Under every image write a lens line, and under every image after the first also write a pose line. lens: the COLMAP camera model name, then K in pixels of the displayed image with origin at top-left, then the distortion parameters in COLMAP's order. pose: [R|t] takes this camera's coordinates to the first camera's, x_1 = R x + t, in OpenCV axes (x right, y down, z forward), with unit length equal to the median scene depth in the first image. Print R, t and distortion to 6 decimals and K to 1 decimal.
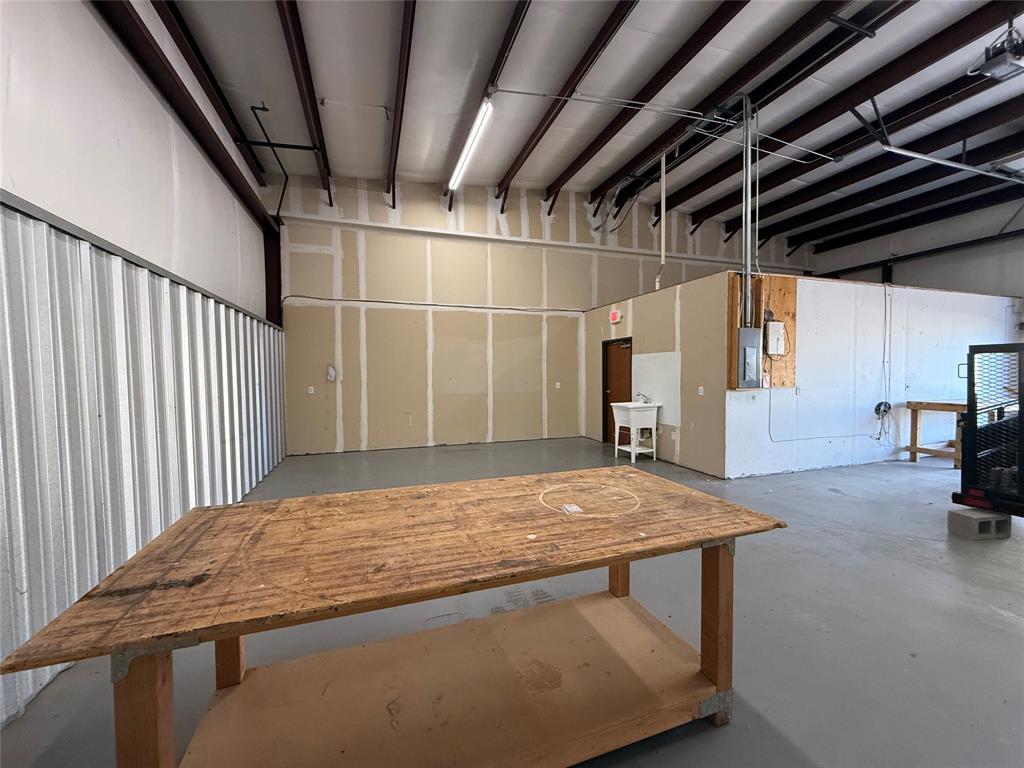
lens RADIAL K [[406.3, 0, 508.1], [0, 406.3, 383.2], [0, 0, 1]] dist [-0.000166, -0.000217]
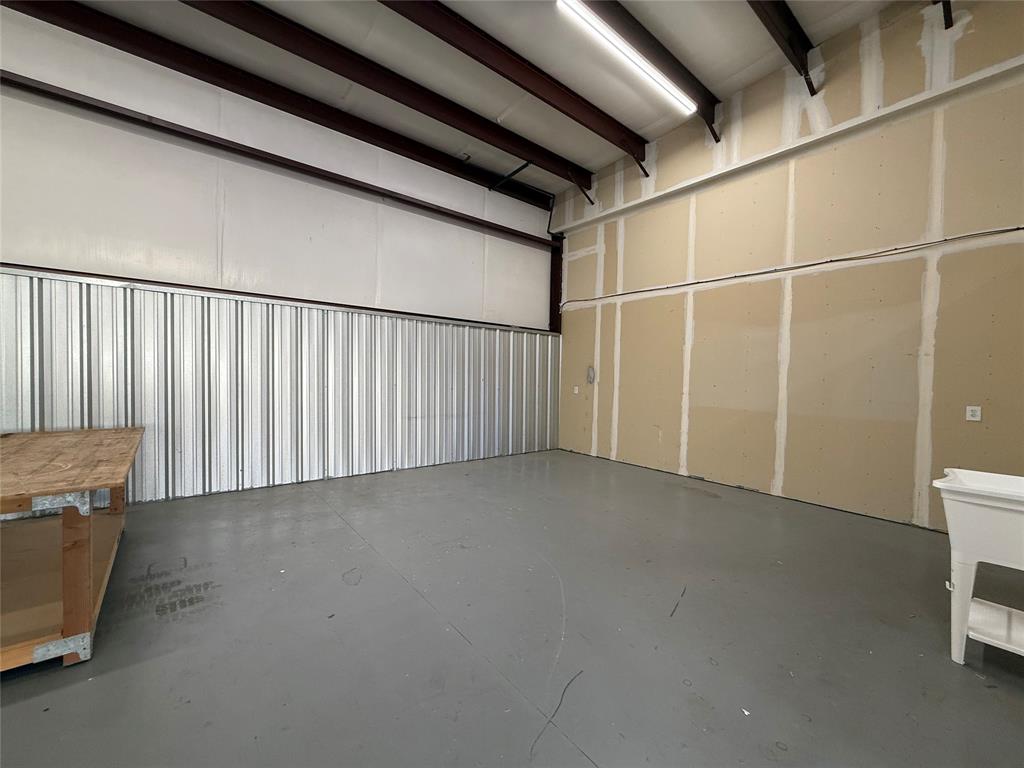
lens RADIAL K [[406.3, 0, 509.4], [0, 406.3, 381.1], [0, 0, 1]] dist [-0.000166, -0.000217]
pose [[0.340821, 0.031545, -0.939599, 0.408756], [-0.051748, 0.998551, 0.014754, -0.011386], [0.938703, 0.043594, 0.341960, 0.464230]]
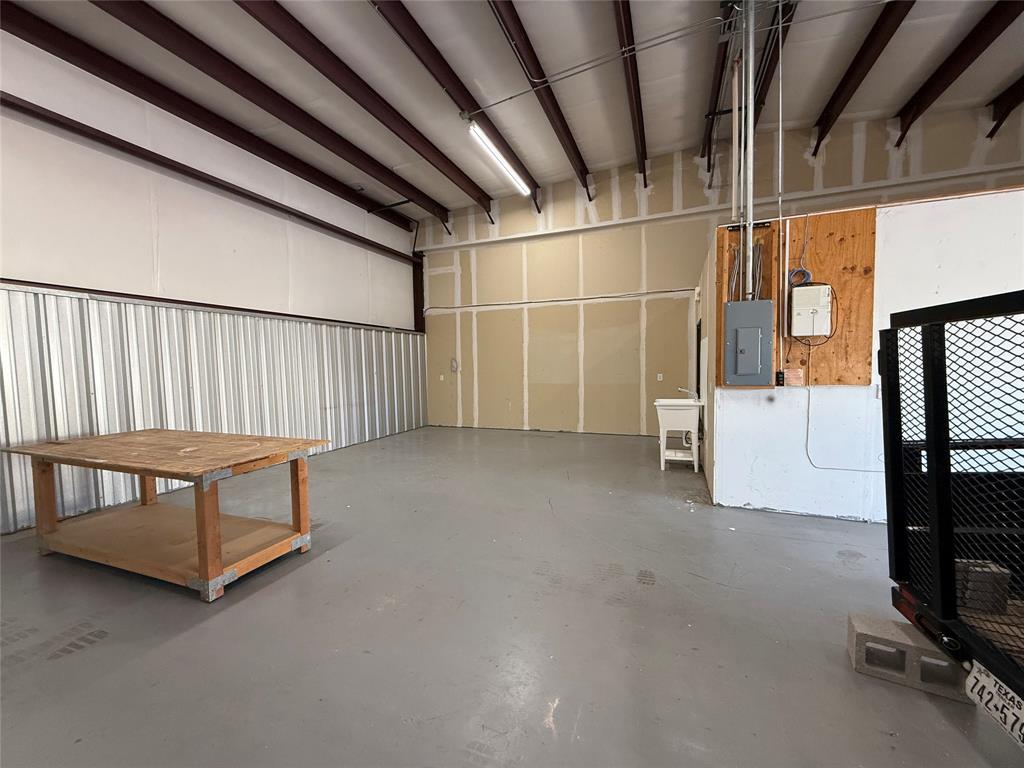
lens RADIAL K [[406.3, 0, 511.4], [0, 406.3, 381.7], [0, 0, 1]] dist [-0.000166, -0.000217]
pose [[0.765111, 0.021534, -0.643538, 0.515227], [-0.005638, 0.999626, 0.026747, -0.007460], [0.643873, -0.016837, 0.764947, 0.128445]]
